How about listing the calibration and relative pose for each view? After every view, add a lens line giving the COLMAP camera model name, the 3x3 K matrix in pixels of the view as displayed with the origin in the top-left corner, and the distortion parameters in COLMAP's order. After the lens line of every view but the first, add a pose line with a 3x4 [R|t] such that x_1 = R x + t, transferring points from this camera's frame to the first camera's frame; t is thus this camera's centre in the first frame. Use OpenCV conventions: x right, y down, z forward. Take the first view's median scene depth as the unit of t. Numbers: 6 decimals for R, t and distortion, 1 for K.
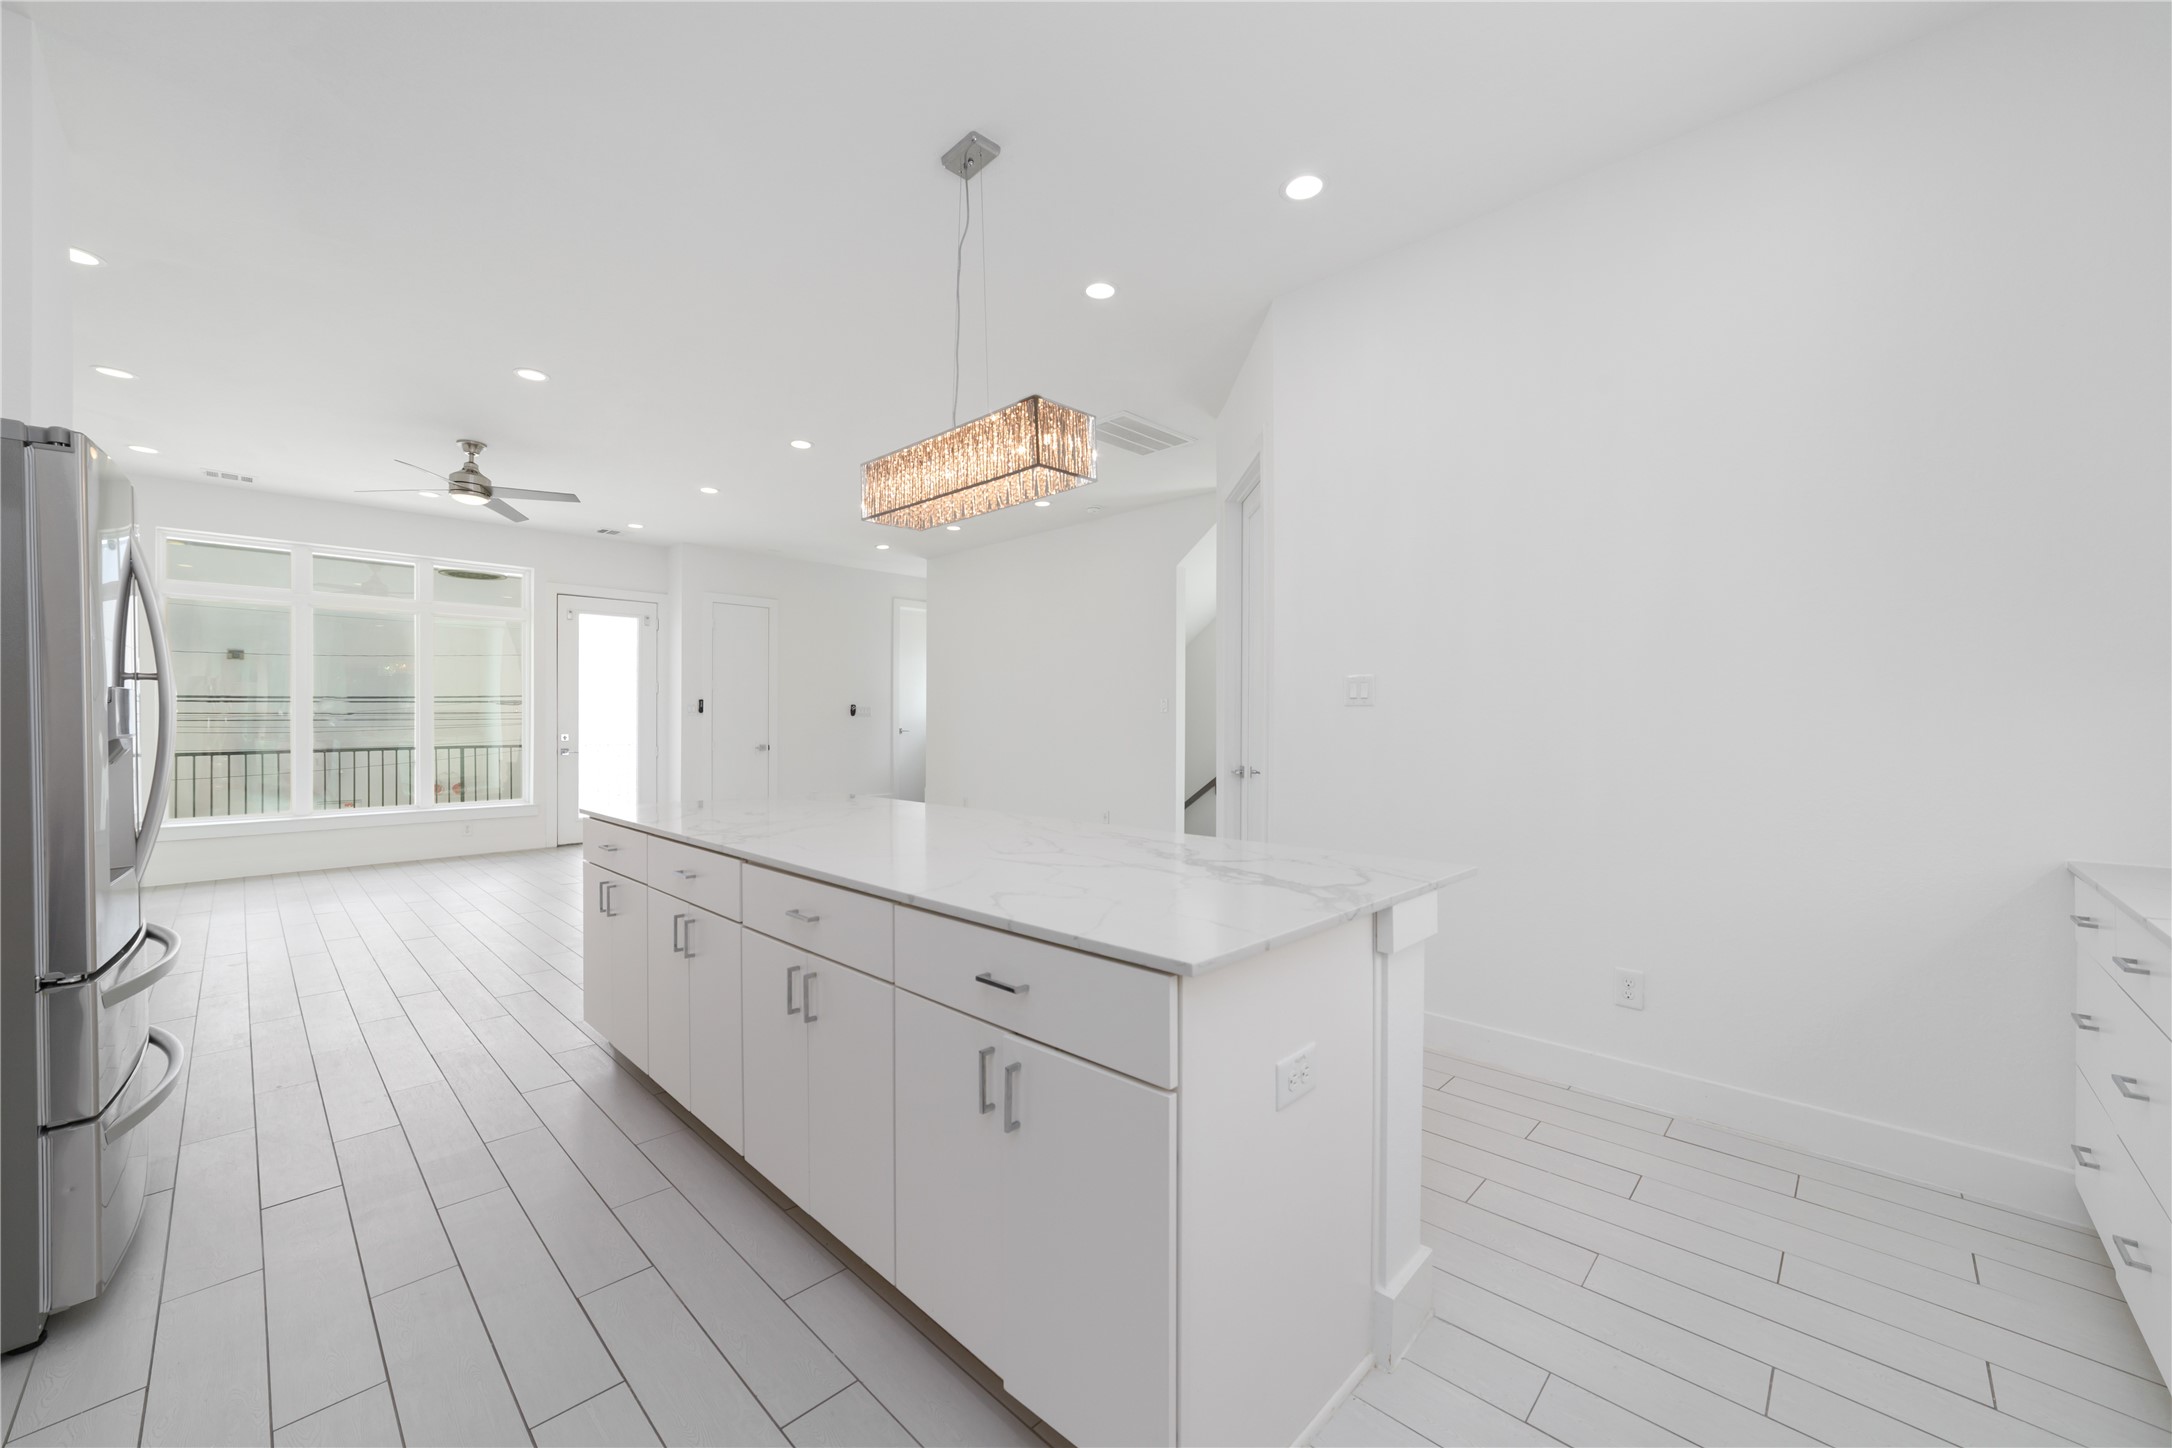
lens RADIAL K [[831.6, 0, 1086.3], [0, 831.6, 733.0], [0, 0, 1]] dist [-0.011986, 0.001787]
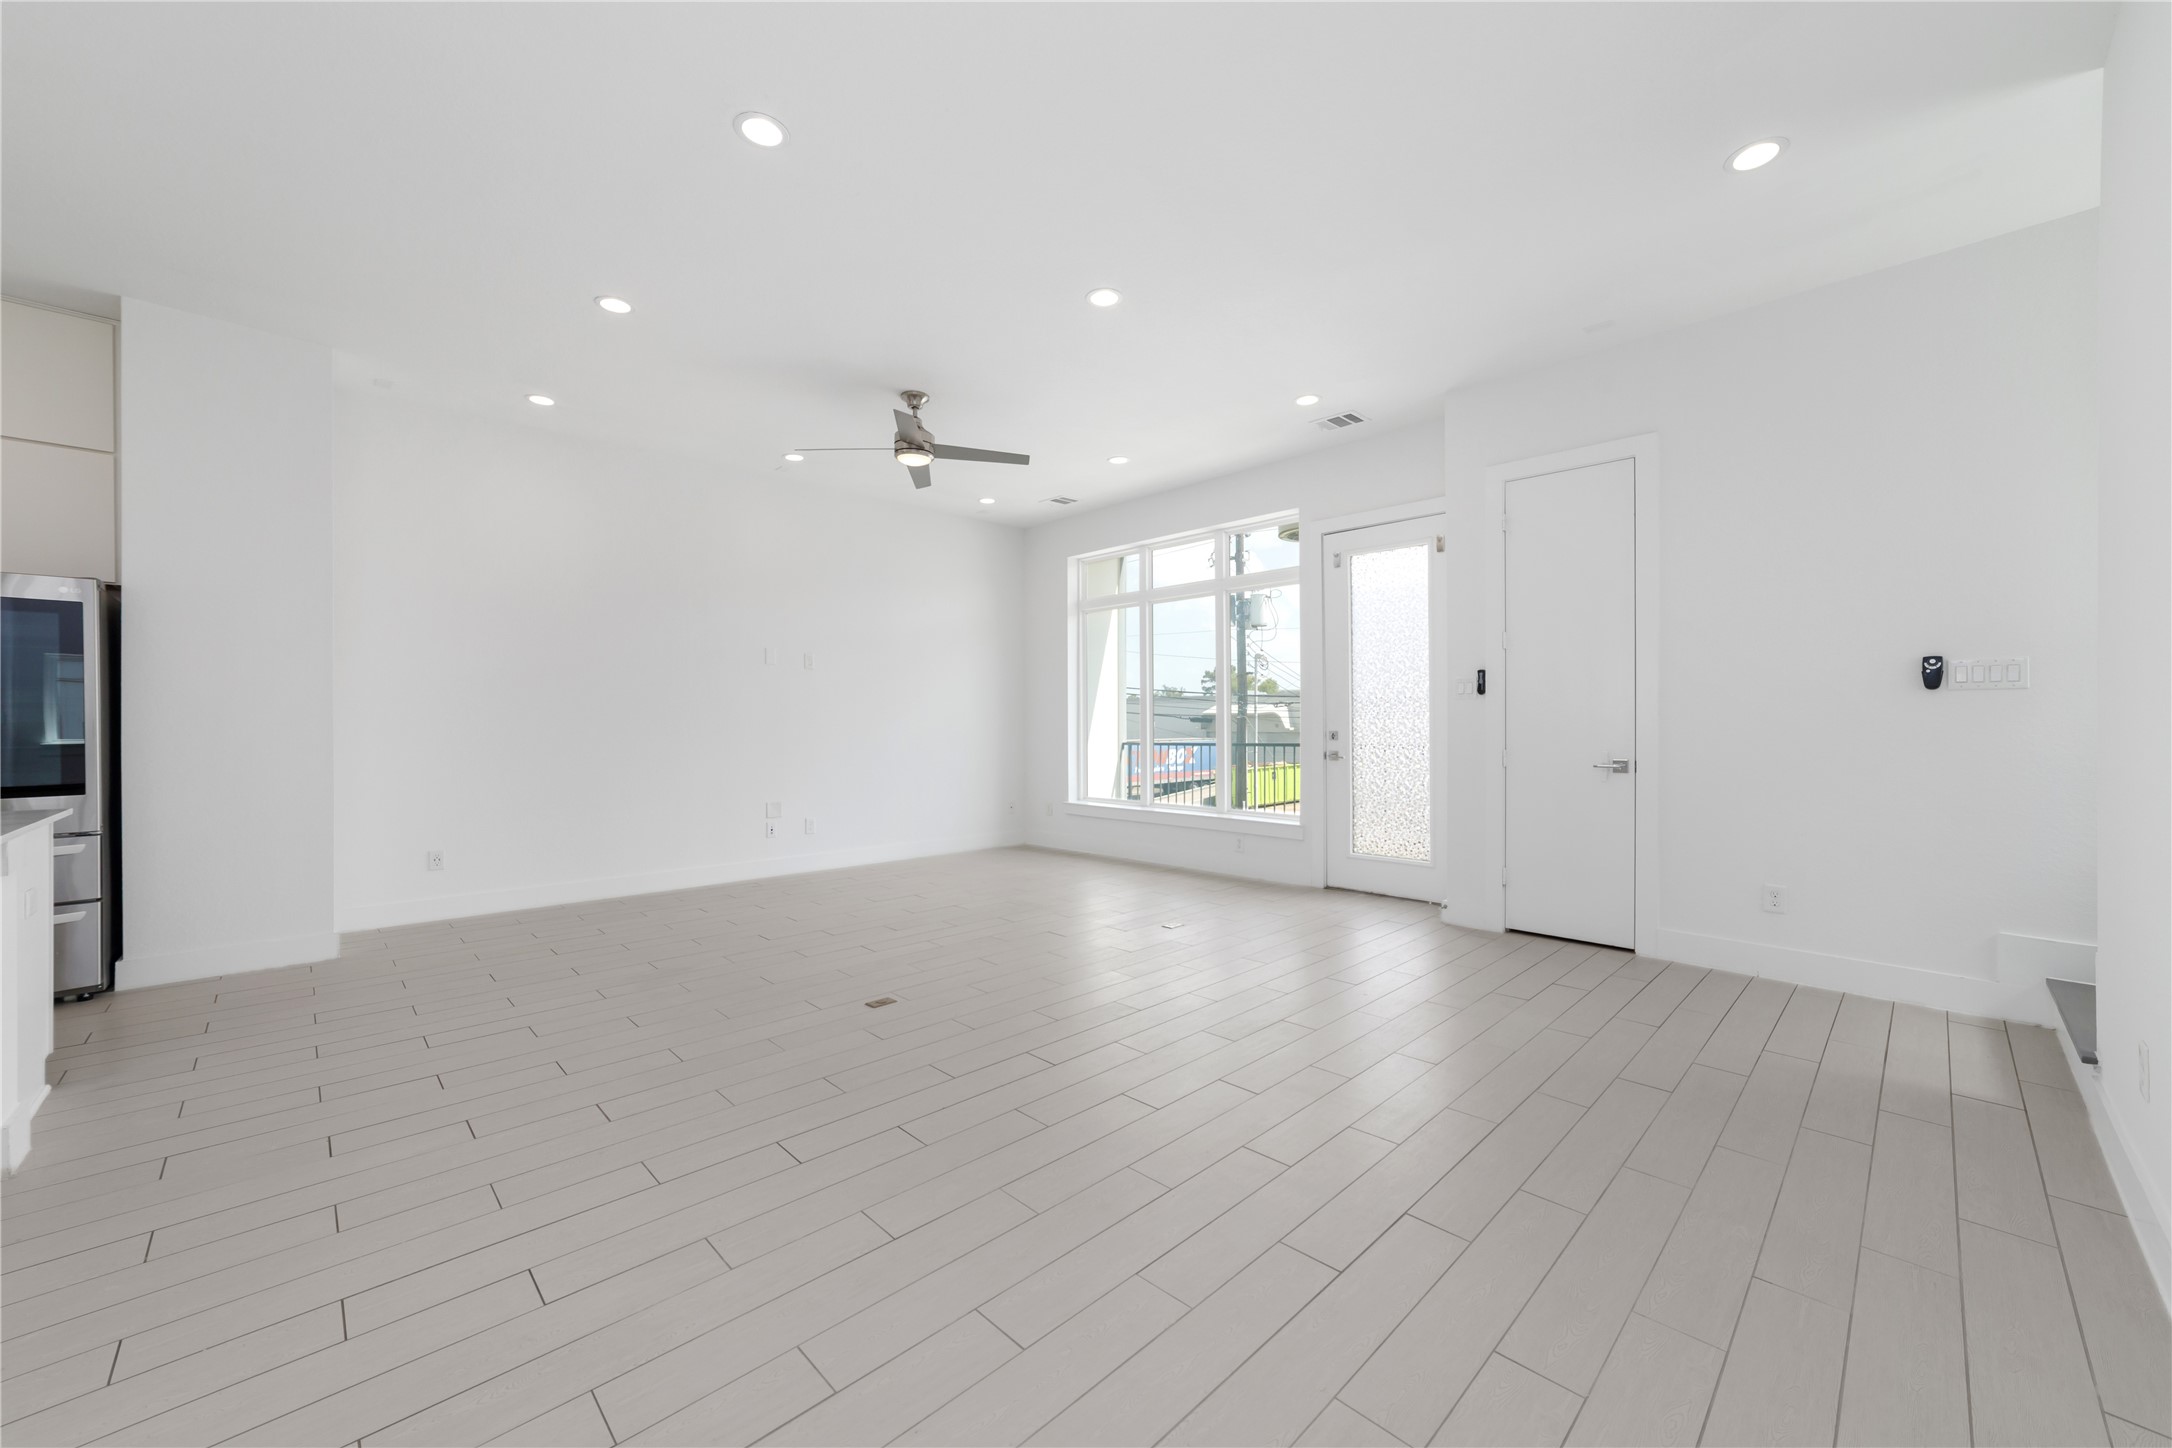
lens RADIAL K [[831.6, 0, 1092.6], [0, 831.6, 721.4], [0, 0, 1]] dist [-0.011986, 0.001787]
pose [[0.002350, 0.005571, -0.999982, 0.072725], [-0.006679, 0.999962, 0.005555, -0.008889], [0.999975, 0.006666, 0.002387, 0.769688]]
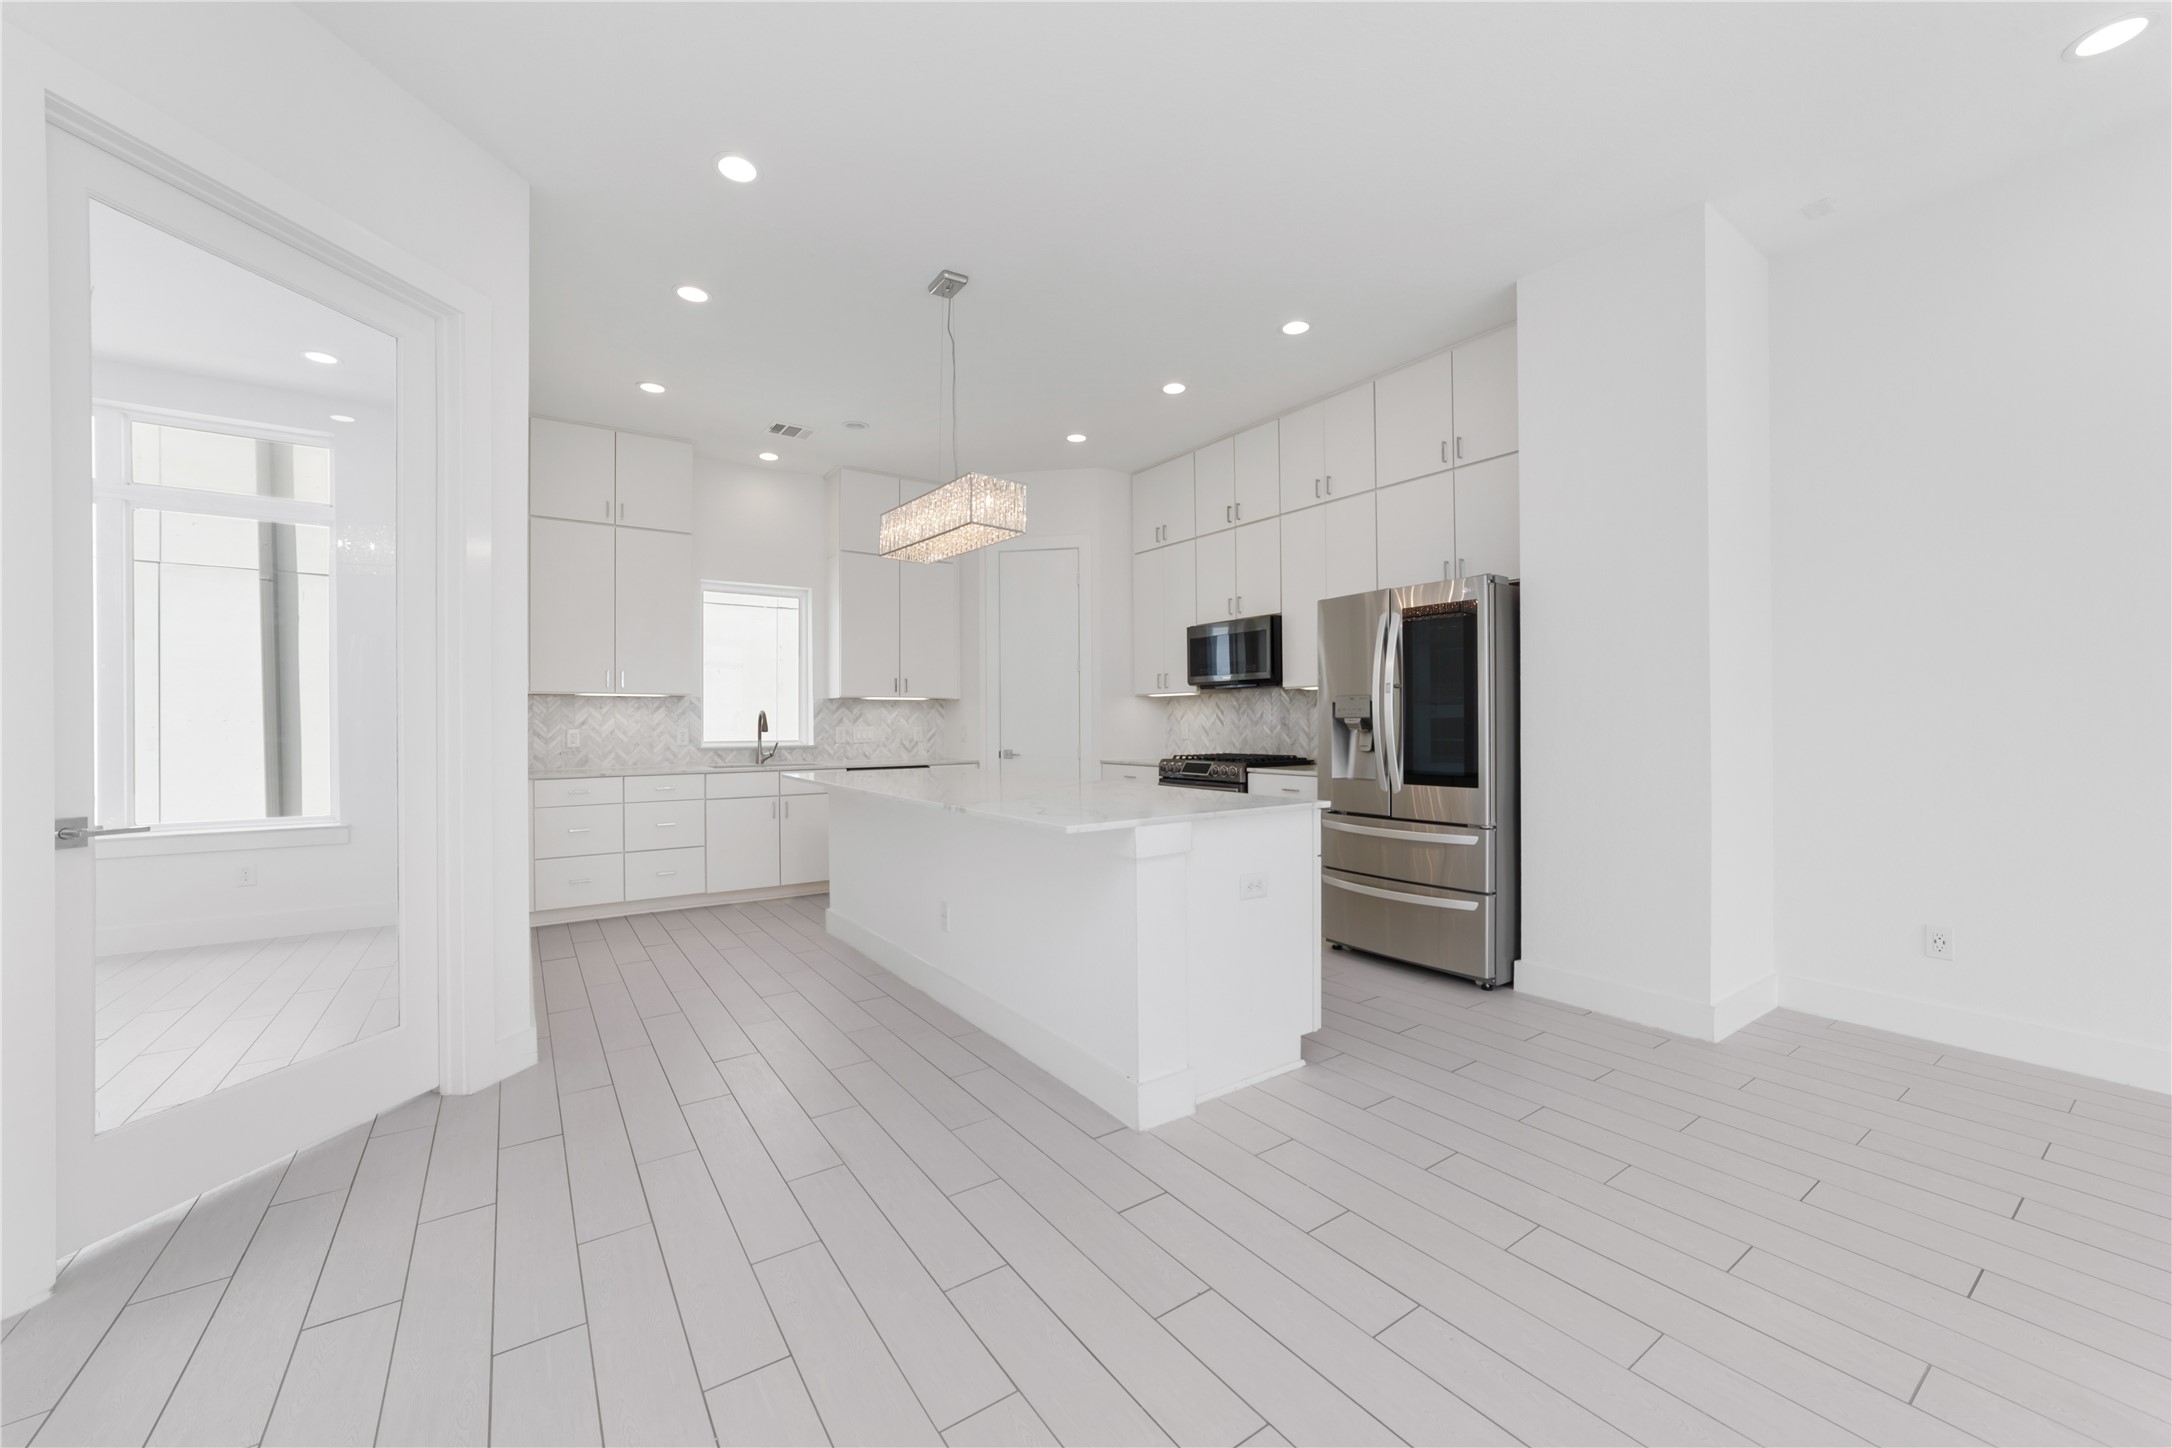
lens RADIAL K [[831.6, 0, 1075.3], [0, 831.6, 720.4], [0, 0, 1]] dist [-0.011986, 0.001787]
pose [[-0.987175, 0.008648, 0.159409, -0.207592], [0.010209, 0.999908, 0.008977, -0.006737], [-0.159317, 0.010489, -0.987172, 0.713291]]
